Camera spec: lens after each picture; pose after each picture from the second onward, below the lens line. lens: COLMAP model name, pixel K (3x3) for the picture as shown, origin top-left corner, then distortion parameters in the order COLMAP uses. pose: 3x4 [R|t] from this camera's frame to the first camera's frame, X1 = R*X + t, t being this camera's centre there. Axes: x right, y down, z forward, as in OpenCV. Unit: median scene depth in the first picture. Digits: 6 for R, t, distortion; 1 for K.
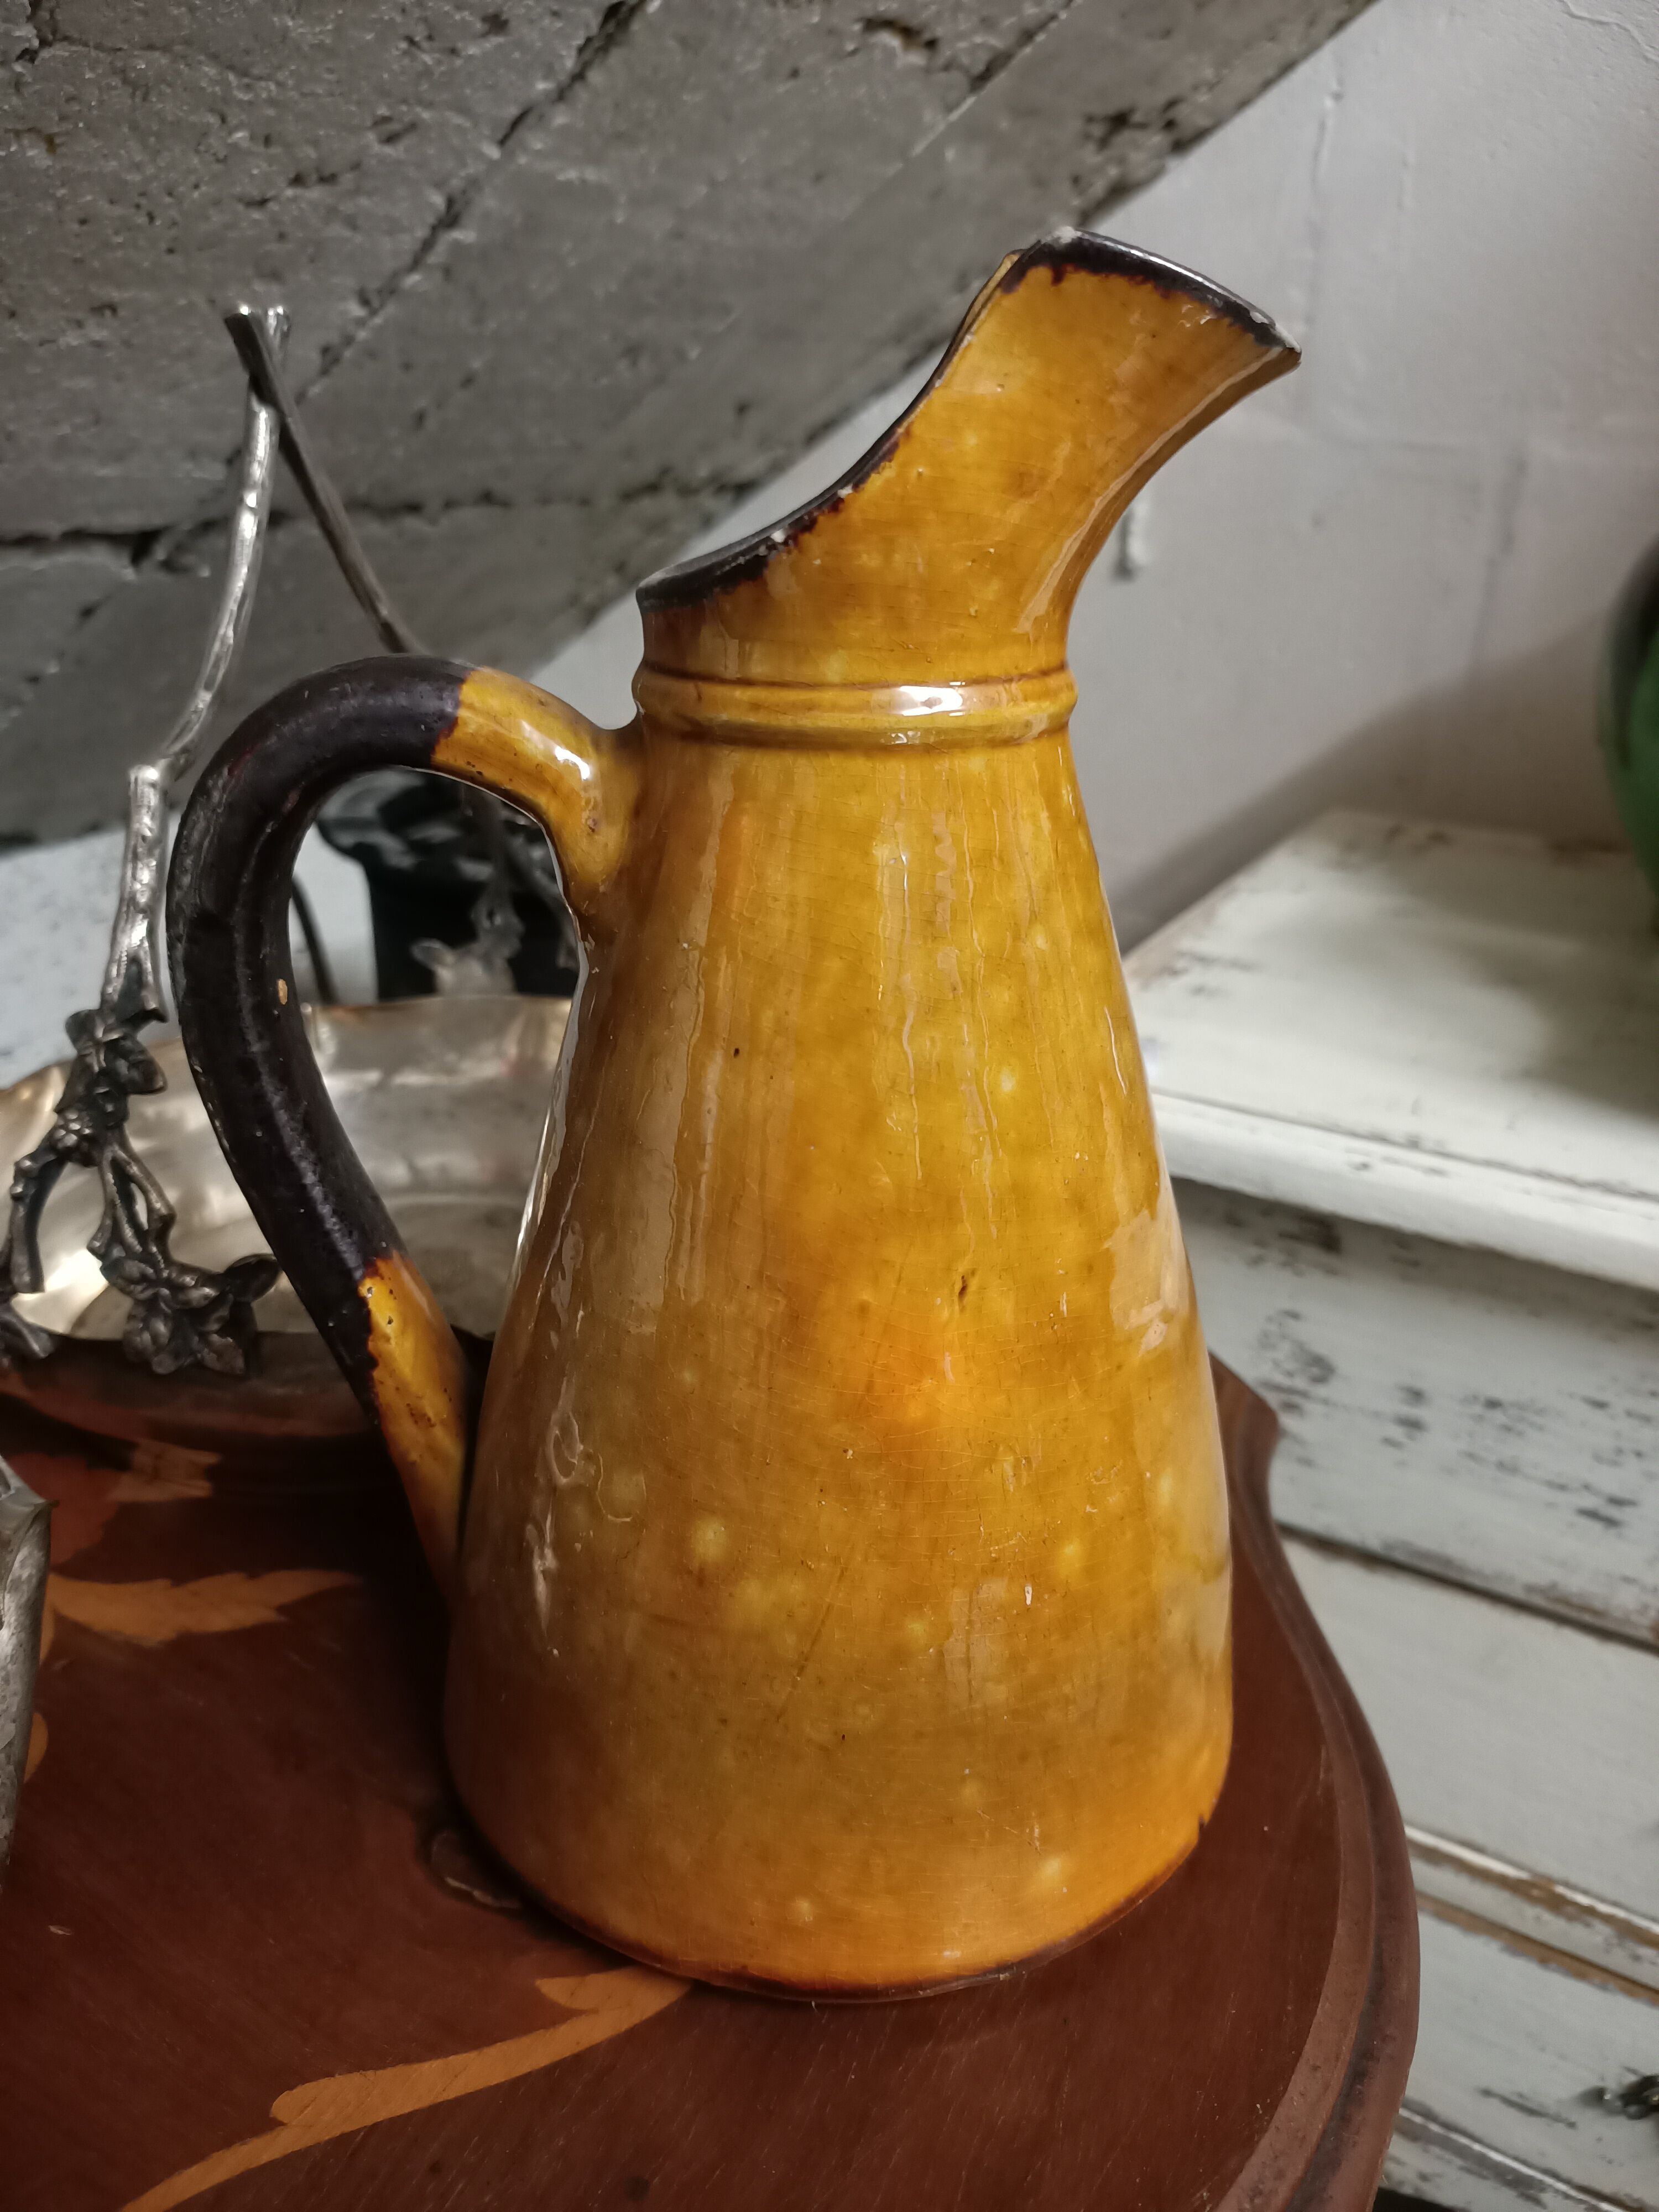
lens RADIAL K [[1784.1, 0, 828.3], [0, 1784.1, 1109.5], [0, 0, 1]] dist [-0.013631, -0.003136]
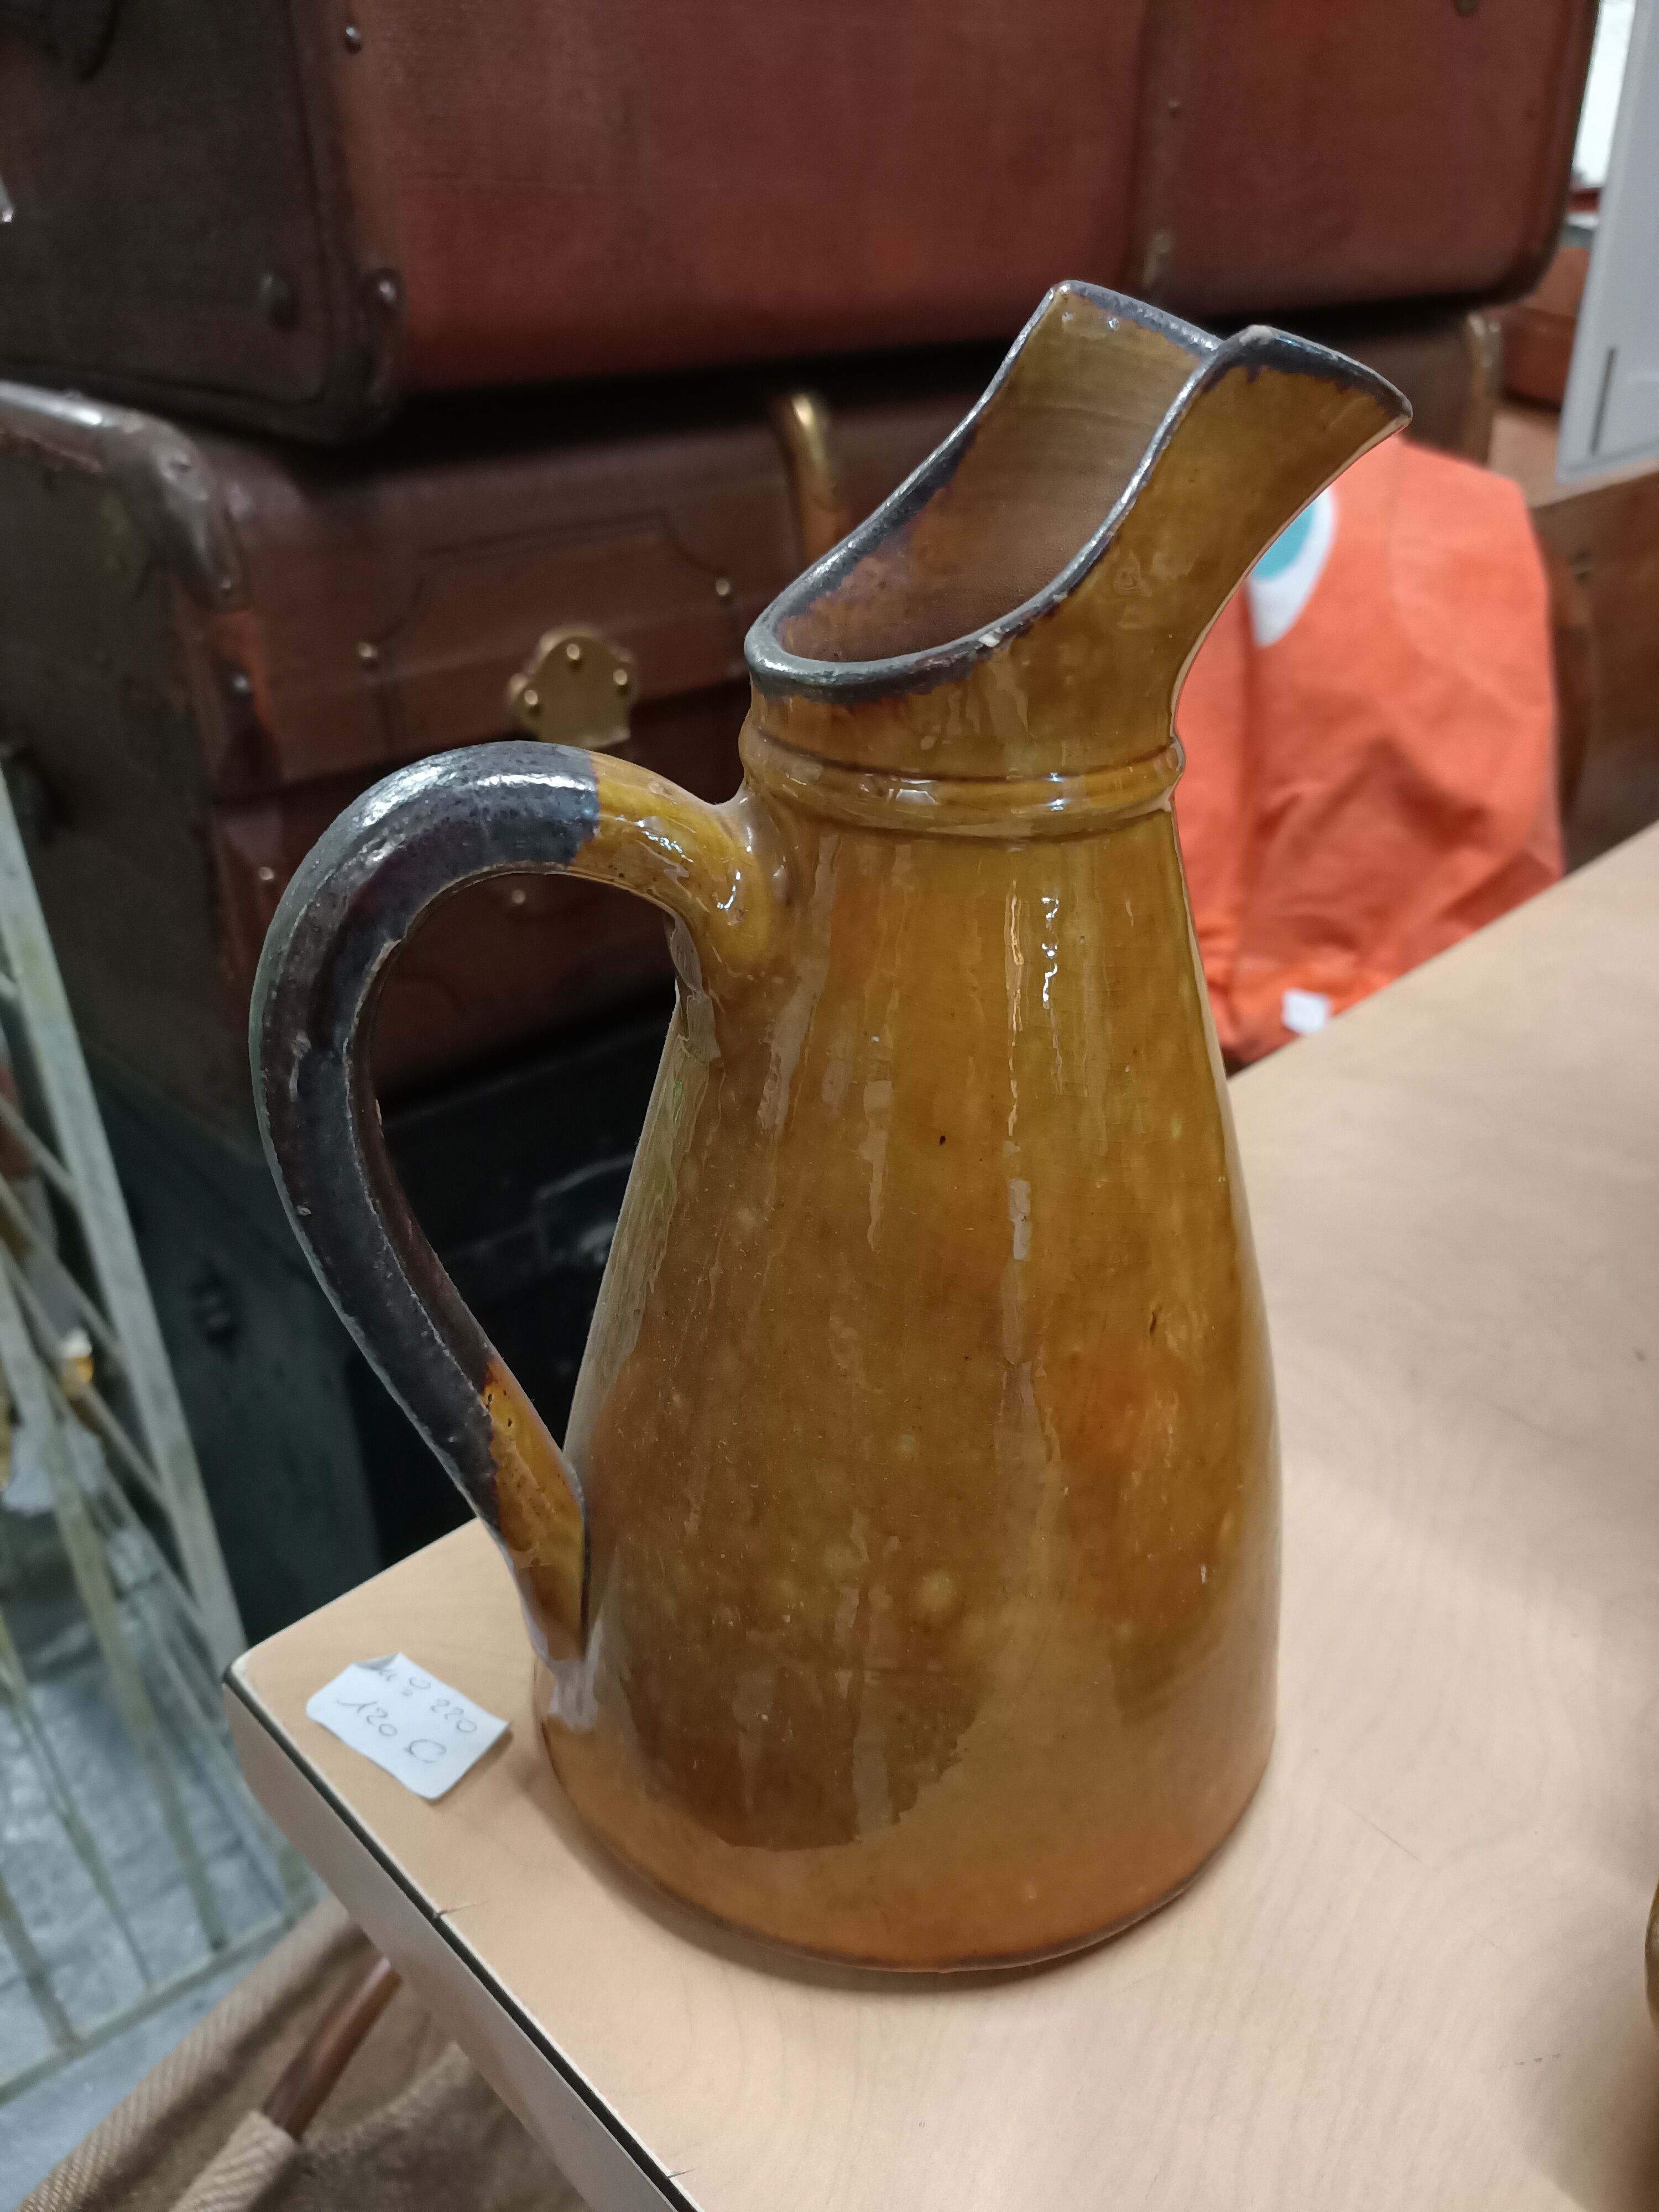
lens RADIAL K [[1784.1, 0, 817.5], [0, 1784.1, 1113.5], [0, 0, 1]] dist [-0.013631, -0.003136]
pose [[0.947589, -0.141422, 0.286486, -0.404512], [0.105867, 0.985025, 0.136083, -0.190882], [-0.301441, -0.098621, 0.948371, 0.058163]]
